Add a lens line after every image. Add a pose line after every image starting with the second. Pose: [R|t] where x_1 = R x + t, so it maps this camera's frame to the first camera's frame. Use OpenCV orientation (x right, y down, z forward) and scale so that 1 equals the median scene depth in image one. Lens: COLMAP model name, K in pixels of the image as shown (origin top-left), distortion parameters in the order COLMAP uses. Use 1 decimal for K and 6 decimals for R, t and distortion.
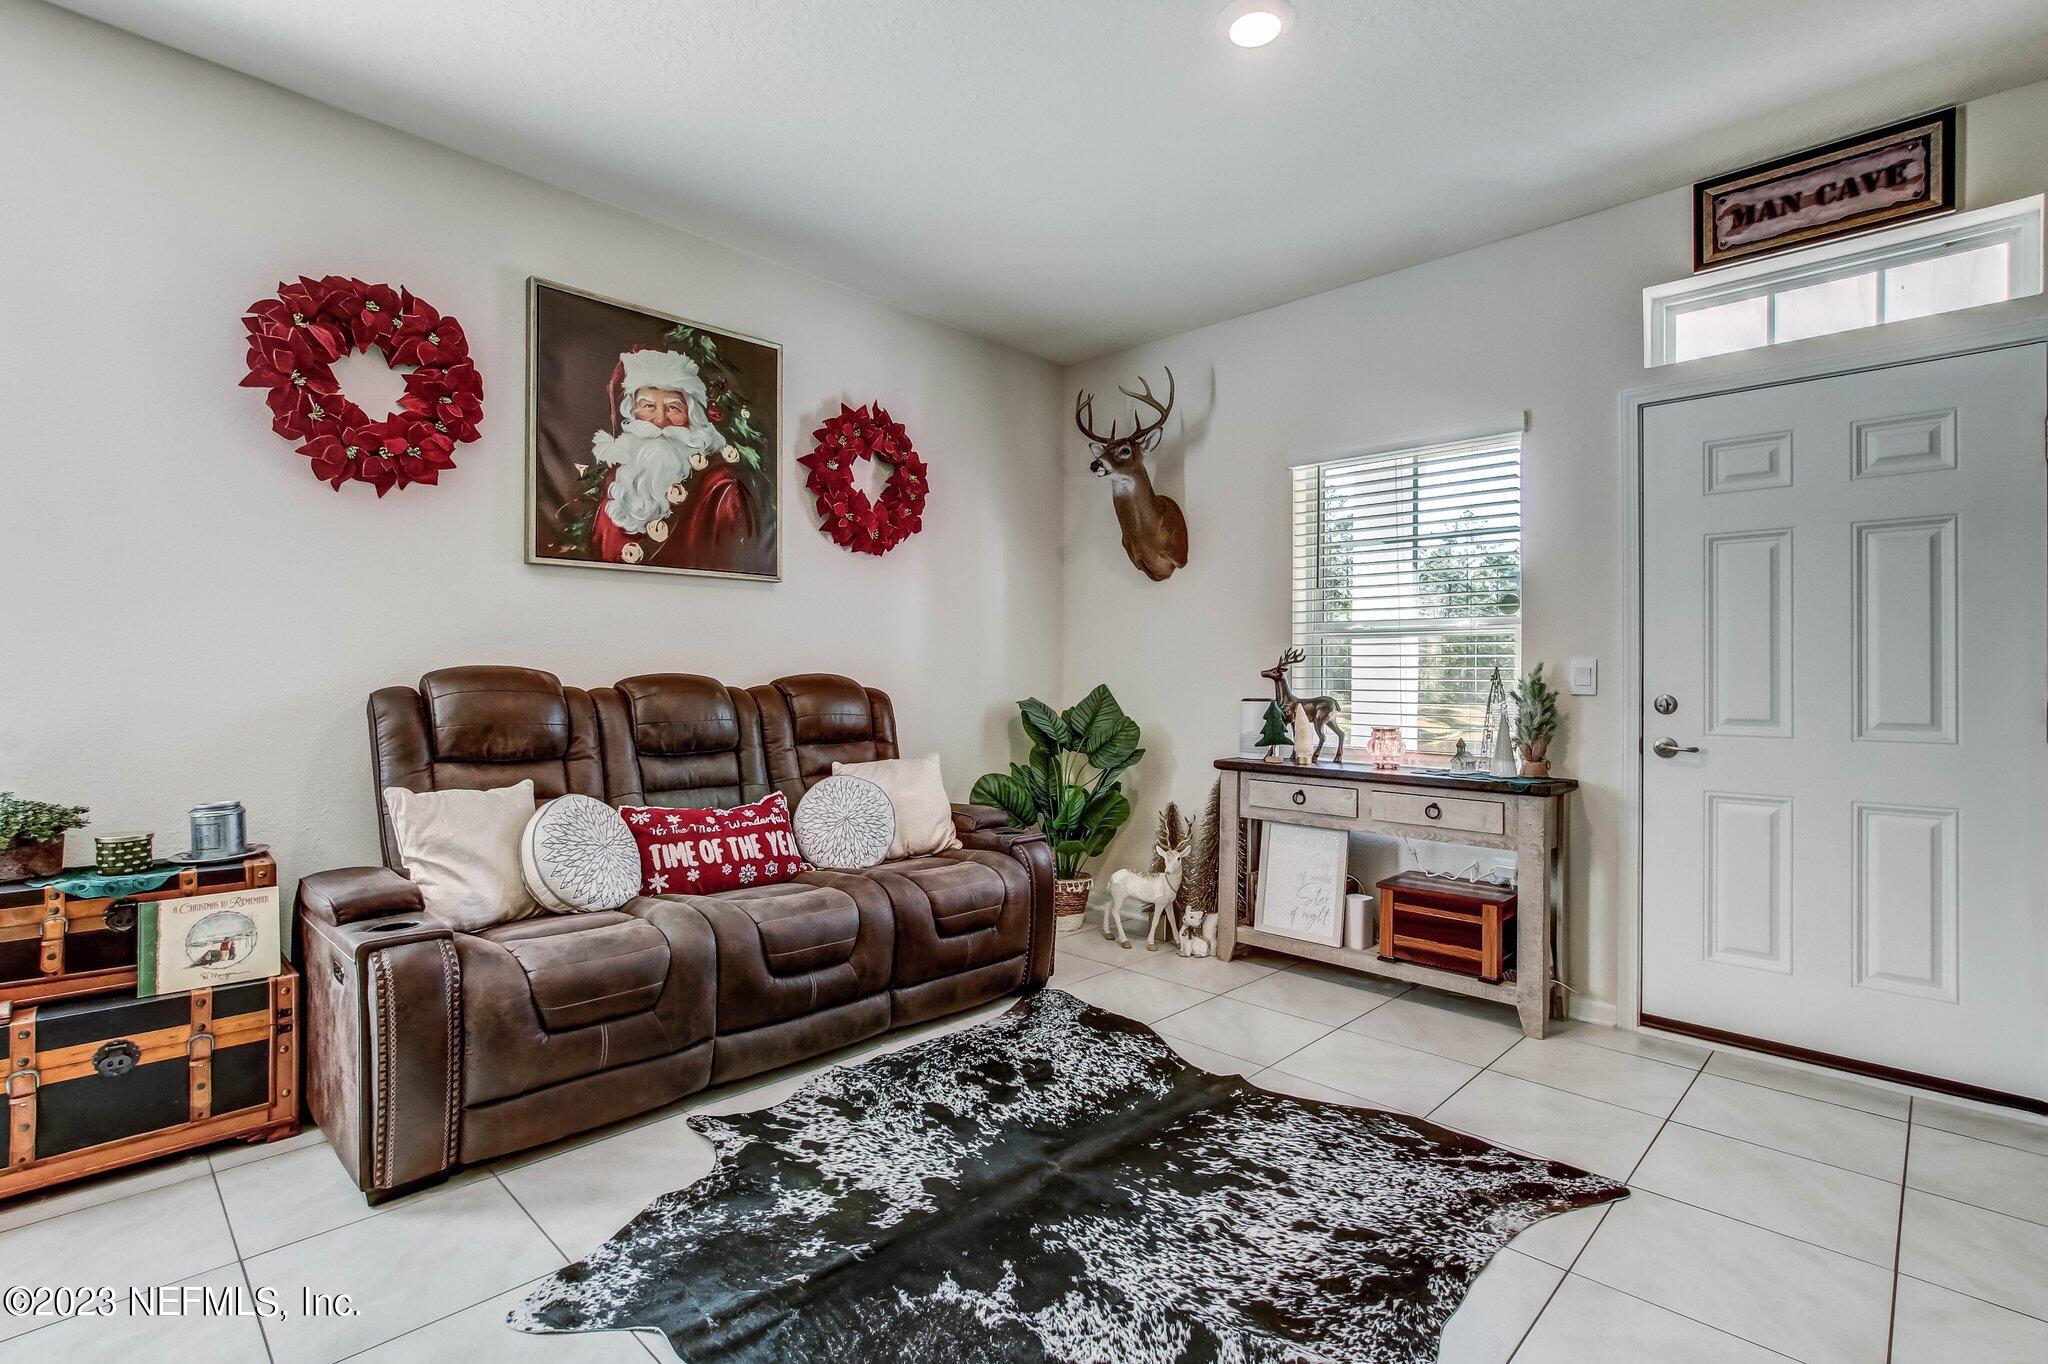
lens RADIAL K [[951.5, 0, 1007.5], [0, 951.5, 668.8], [0, 0, 1]] dist [-0.014407, 0.004813]
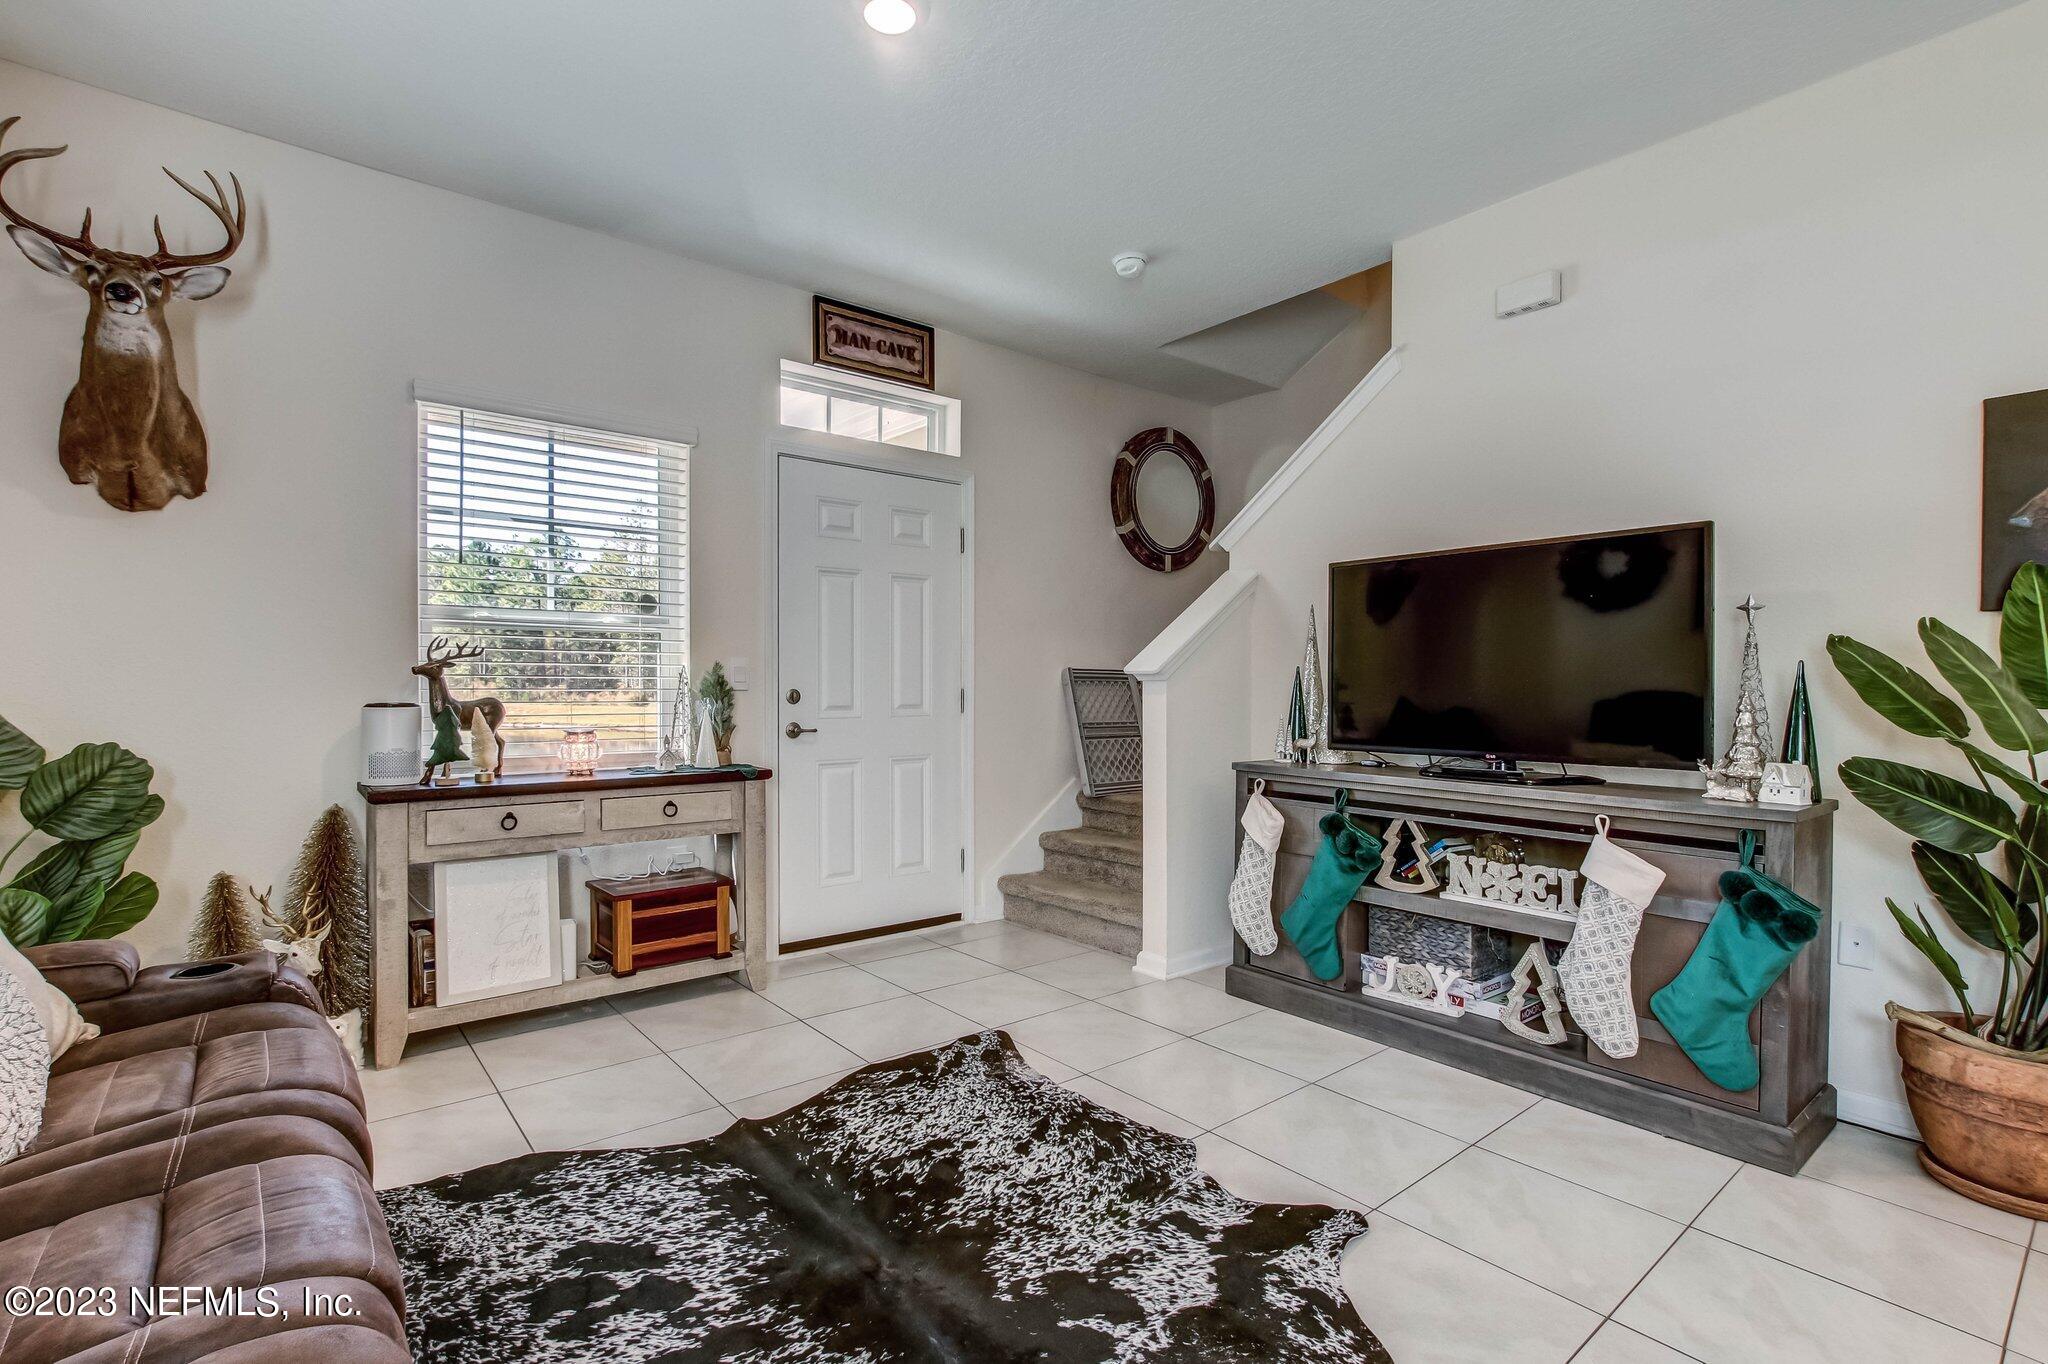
lens RADIAL K [[951.5, 0, 1010.0], [0, 951.5, 687.8], [0, 0, 1]] dist [-0.014407, 0.004813]
pose [[0.109298, -0.017023, 0.993863, -0.528841], [-0.013279, 0.999739, 0.018584, -0.000945], [-0.993920, -0.015229, 0.109043, 0.563064]]
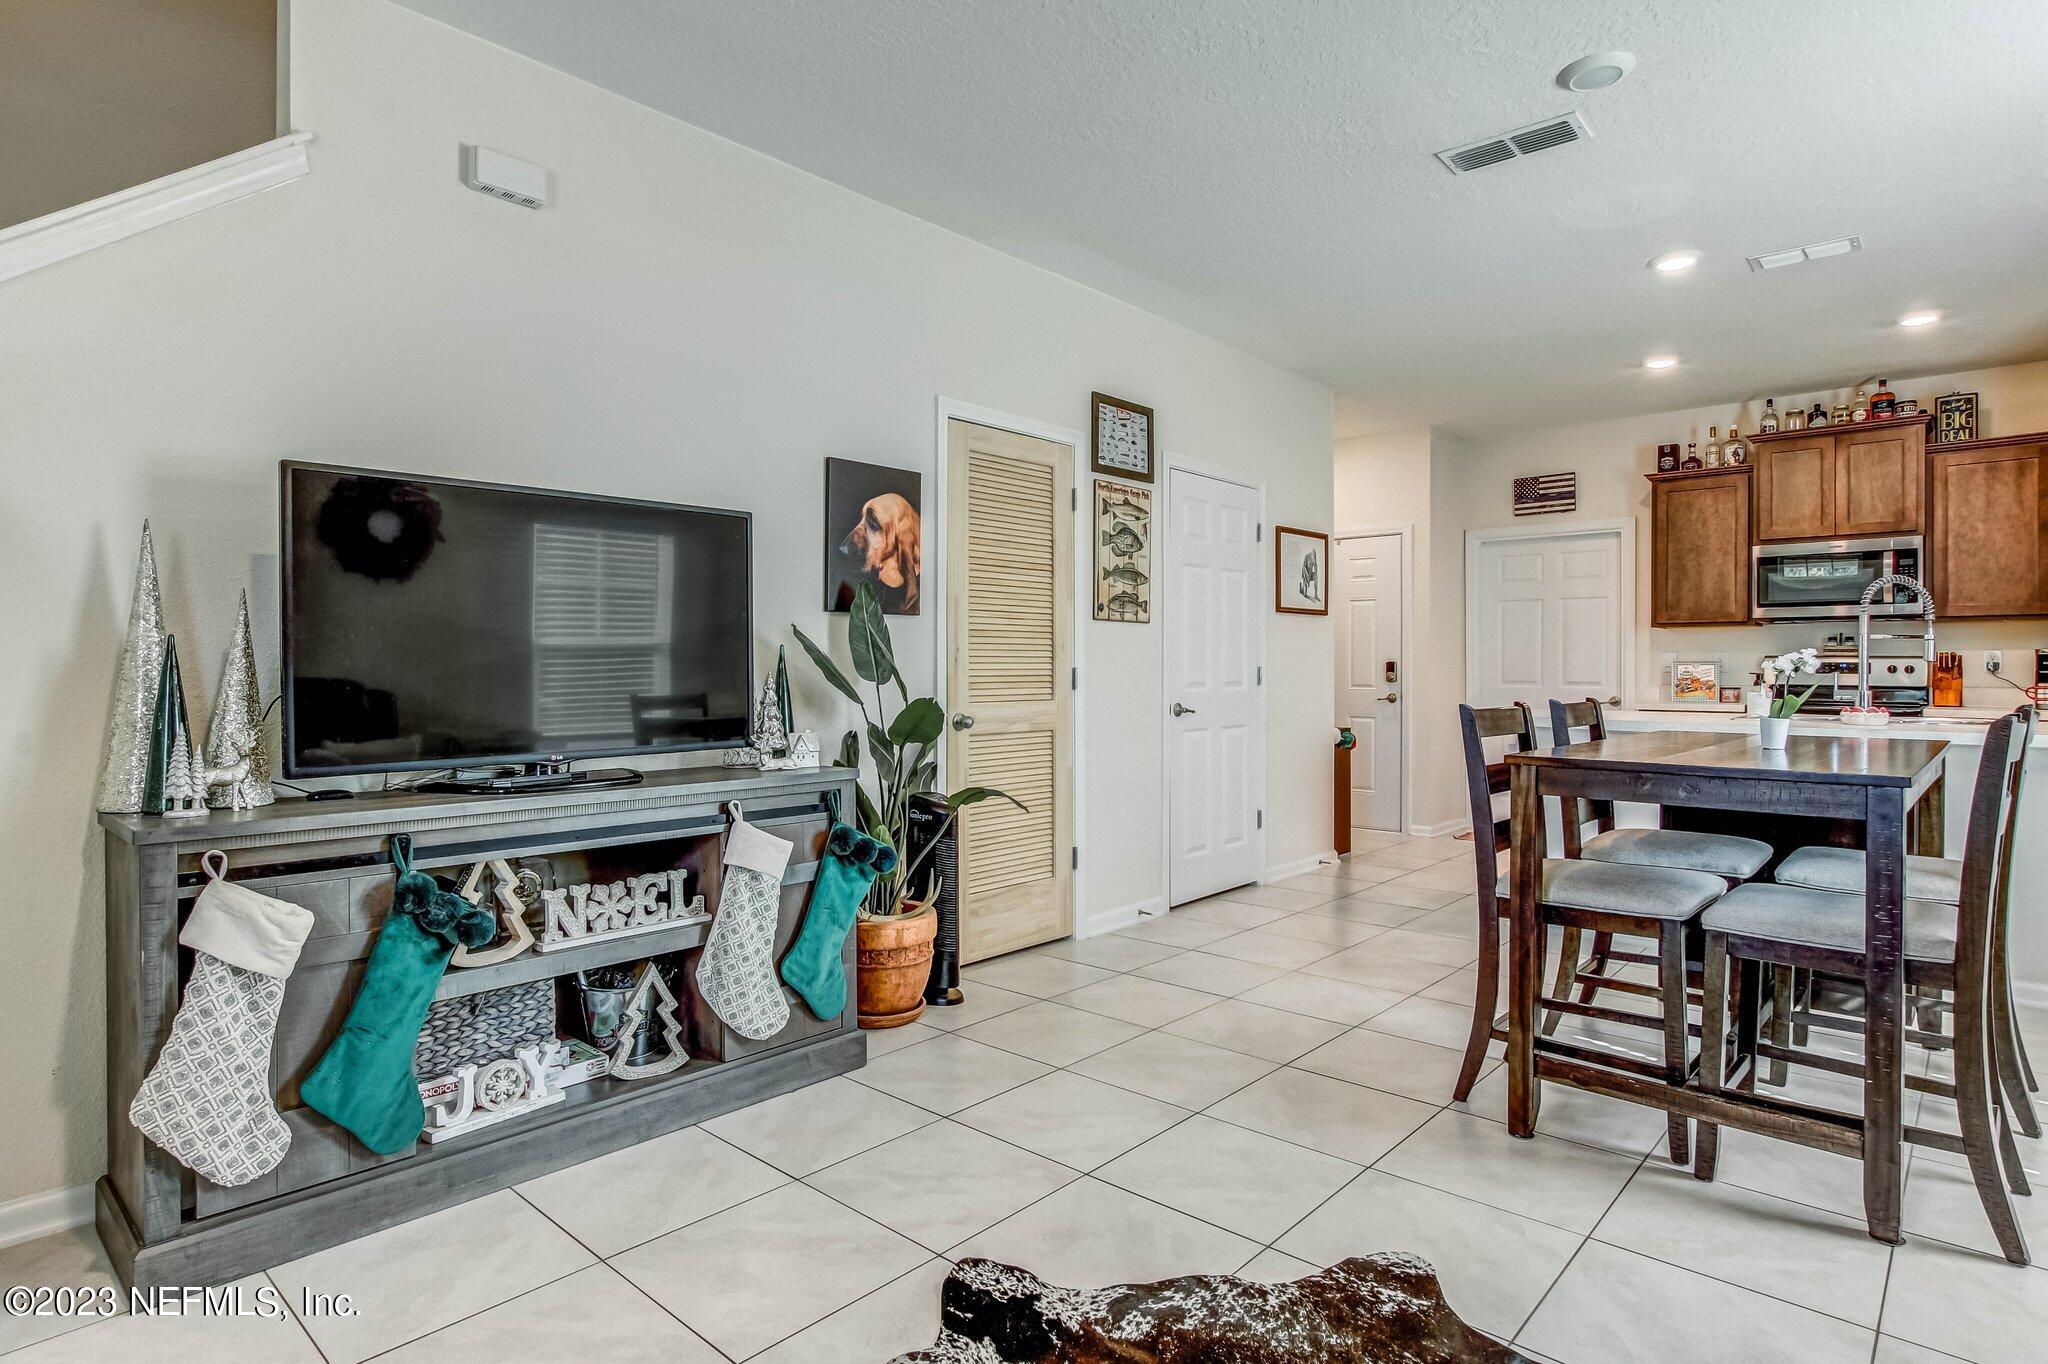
lens RADIAL K [[1087.4, 0, 1009.3], [0, 1087.4, 669.0], [0, 0, 1]] dist [-0.009098, 0.001282]
pose [[-0.999140, -0.009300, -0.040401, 0.130384], [-0.008926, 0.999916, -0.009436, 0.013302], [0.040485, -0.009067, -0.999139, 1.051075]]
